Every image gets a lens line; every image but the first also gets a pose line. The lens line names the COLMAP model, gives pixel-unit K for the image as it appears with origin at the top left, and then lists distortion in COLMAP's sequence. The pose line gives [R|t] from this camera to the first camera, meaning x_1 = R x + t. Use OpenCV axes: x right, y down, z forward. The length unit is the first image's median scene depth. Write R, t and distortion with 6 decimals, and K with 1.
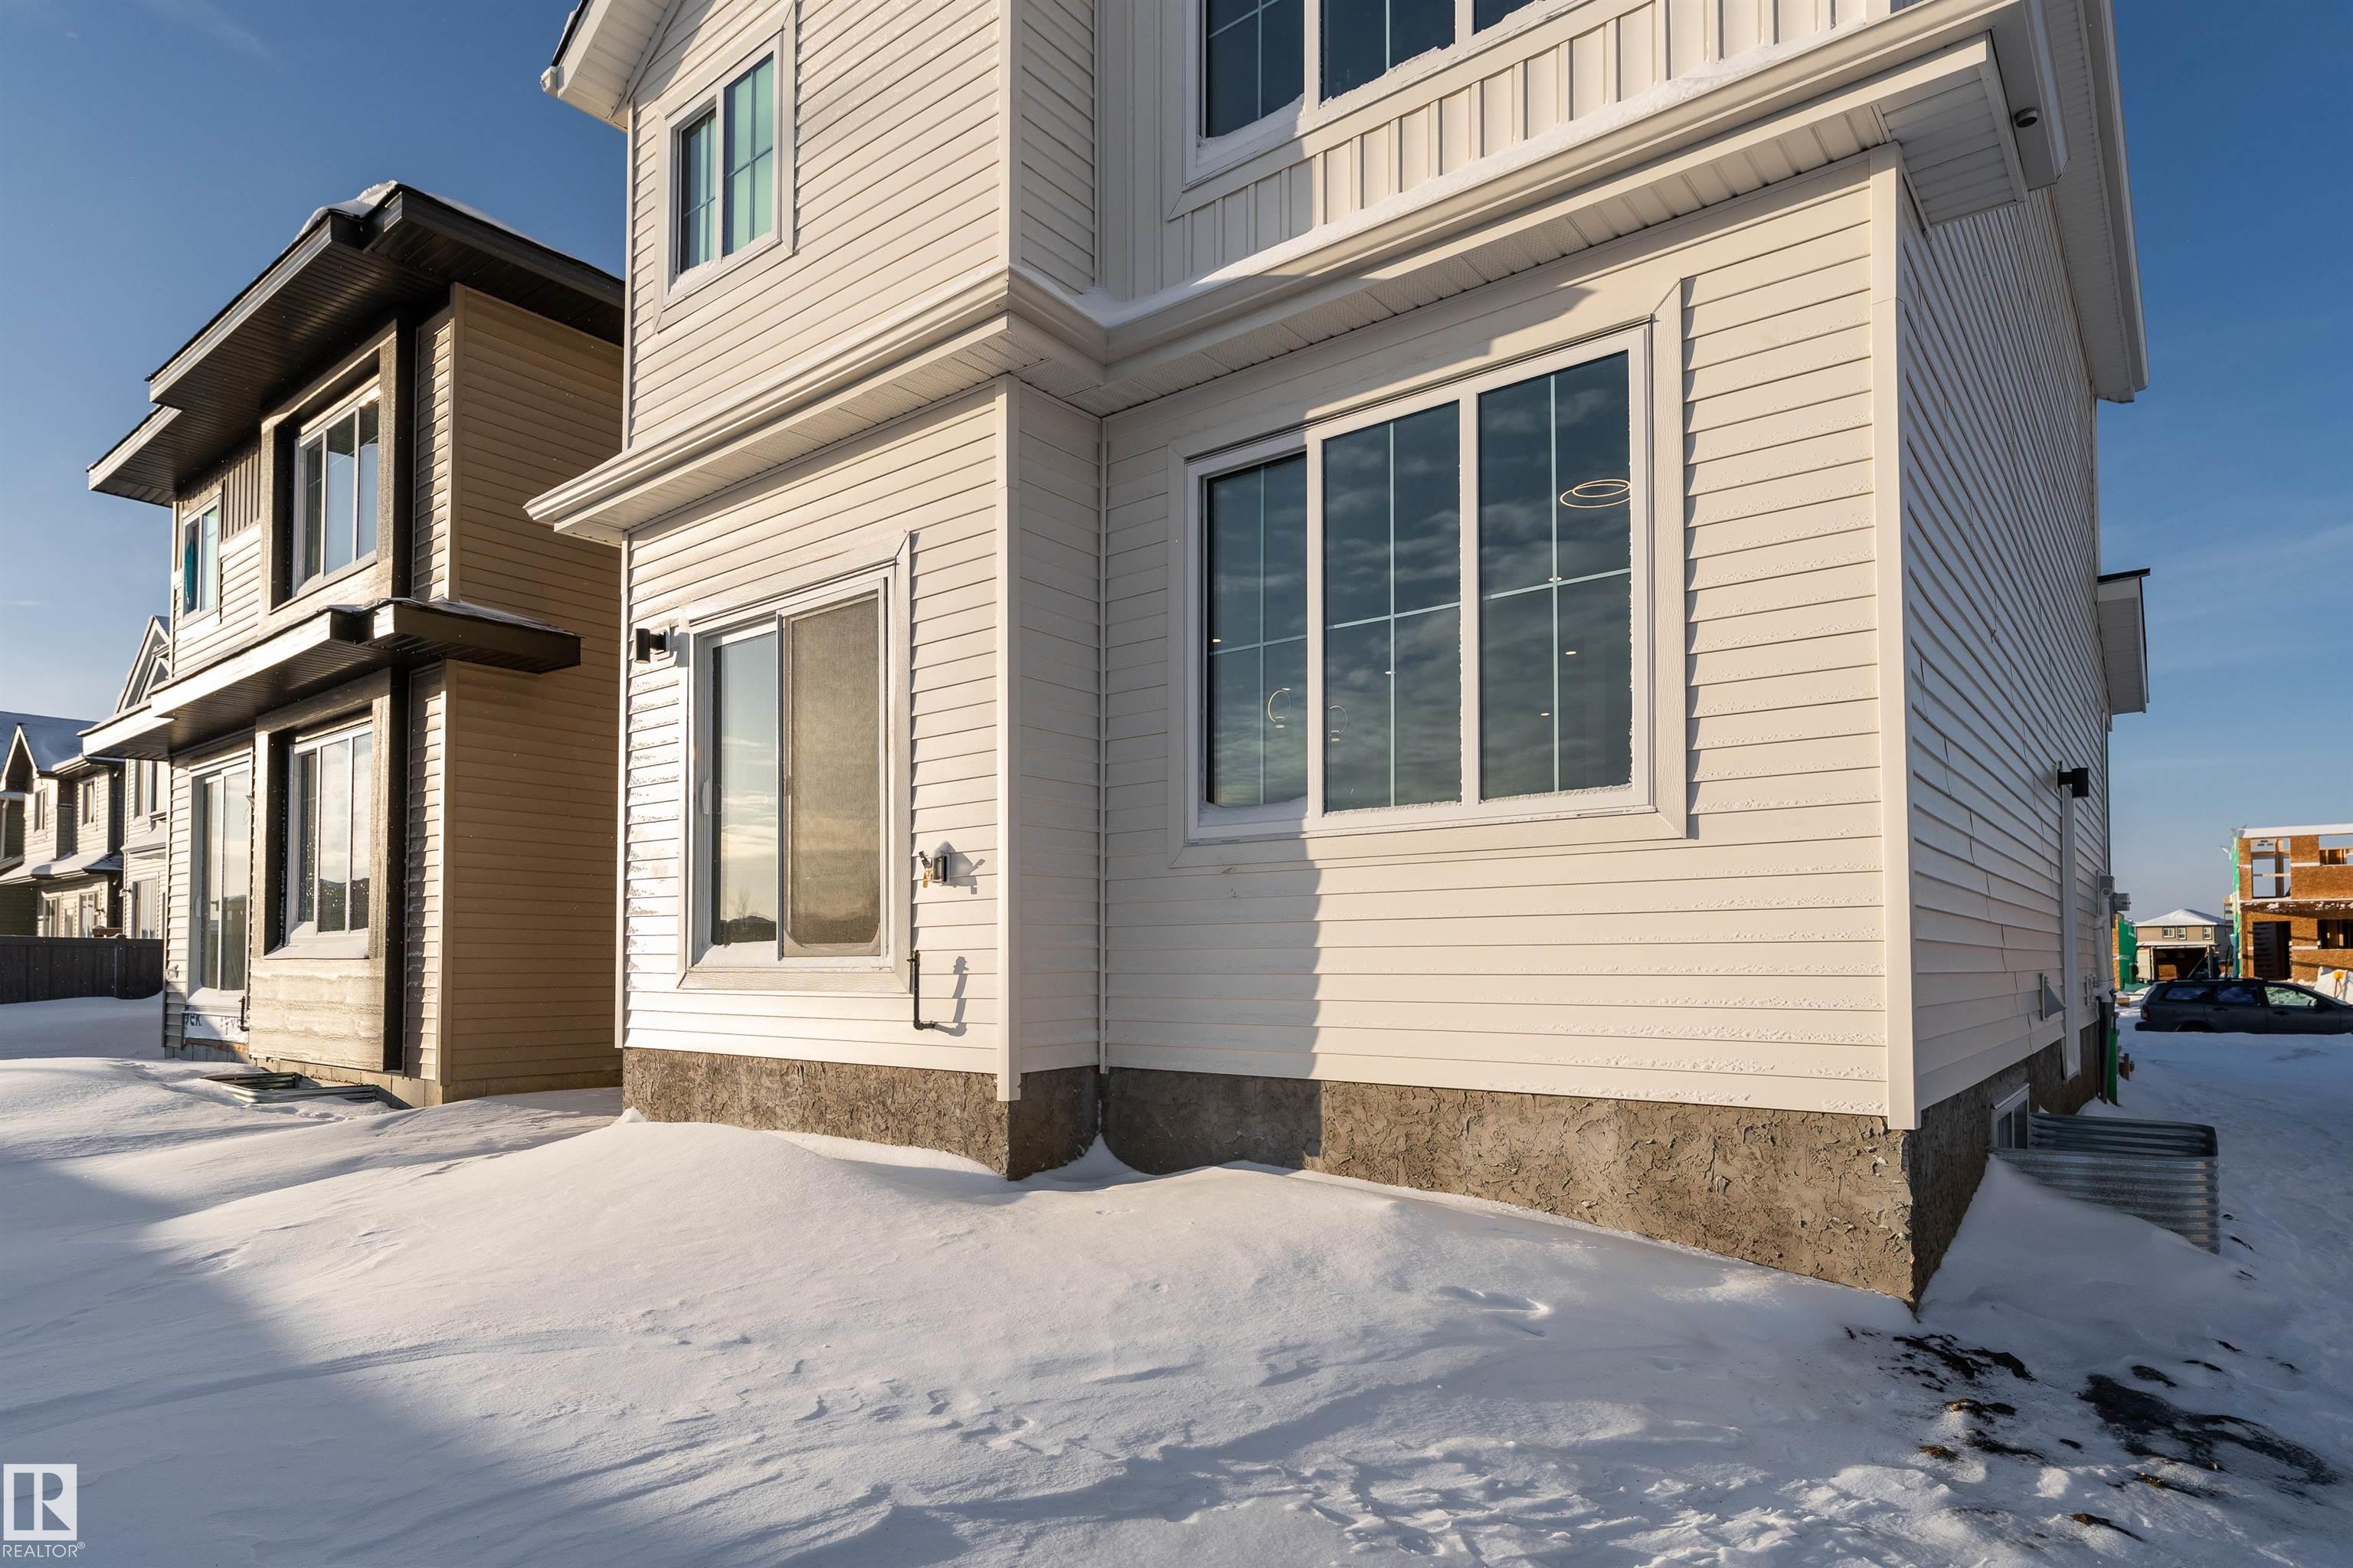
lens RADIAL K [[1702.8, 0, 1176.7], [0, 1702.8, 834.0], [0, 0, 1]] dist [0.000479, -0.003075]
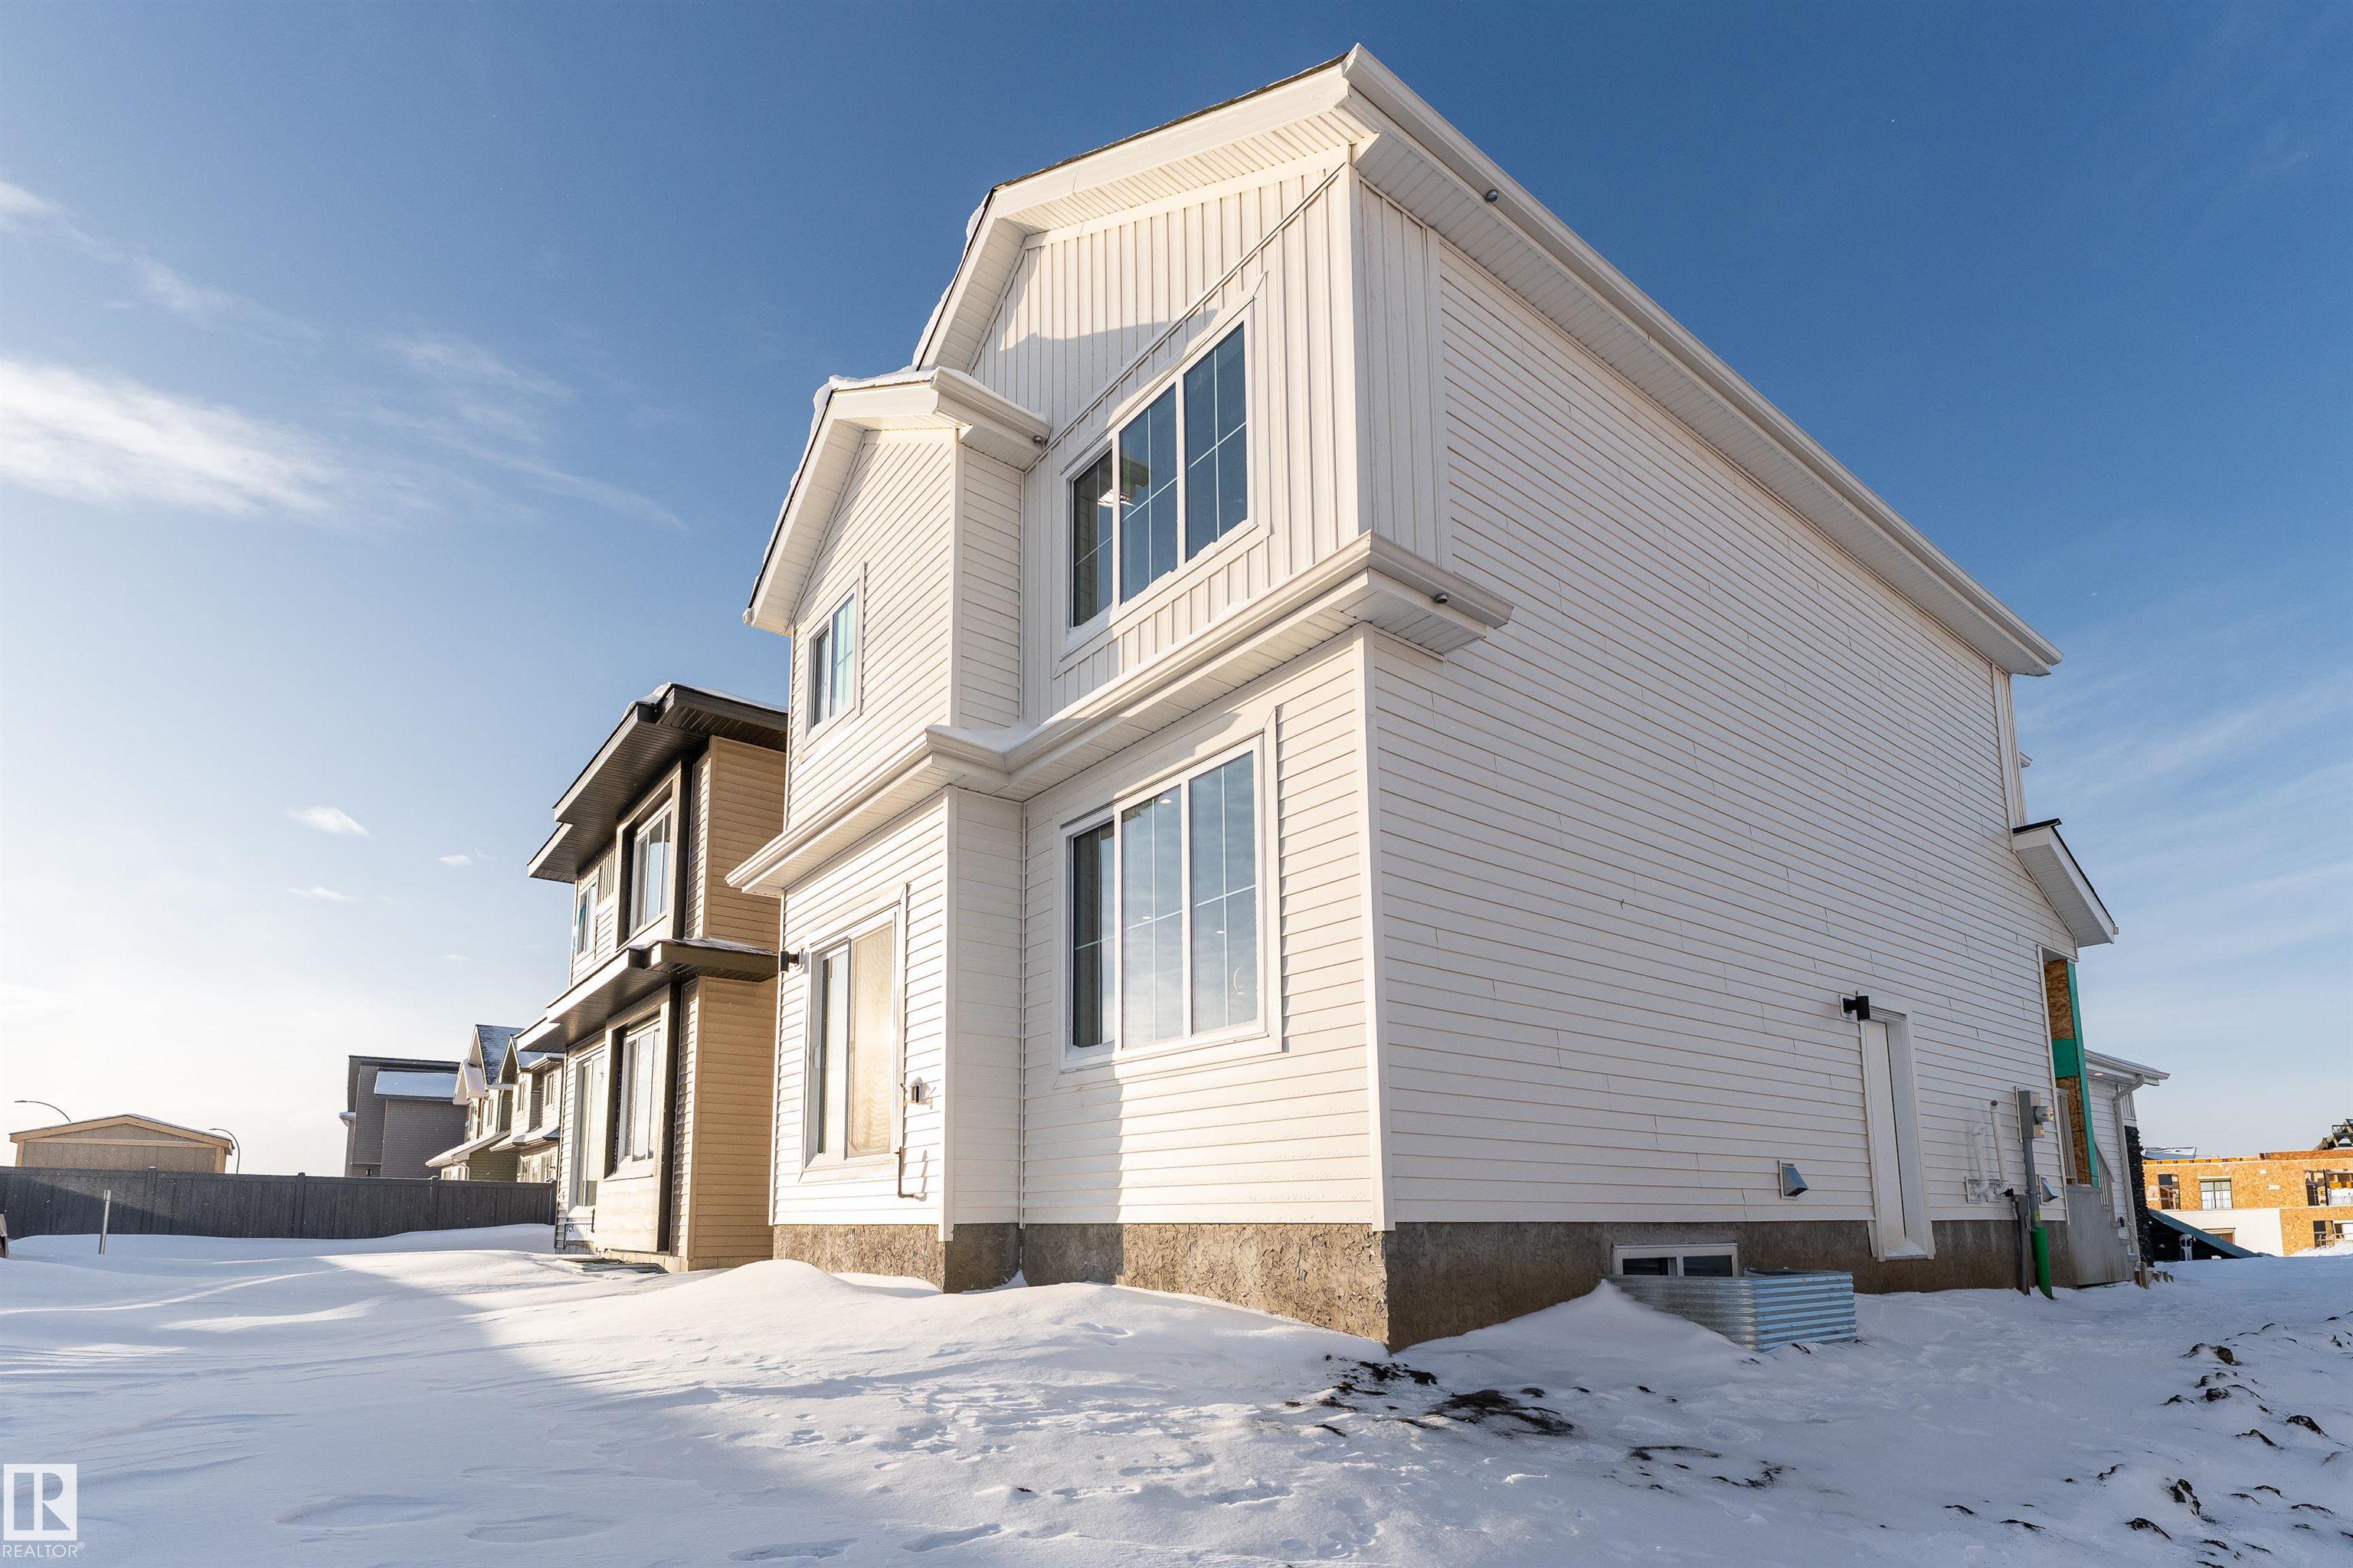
lens RADIAL K [[1883.8, 0, 1176.5], [0, 1883.8, 784.0], [0, 0, 1]] dist [0.004629, 0.000617]
pose [[0.947236, -0.082812, -0.309655, 0.679538], [0.024708, 0.982040, -0.187047, 0.073335], [0.319584, 0.169526, 0.932270, -0.625540]]
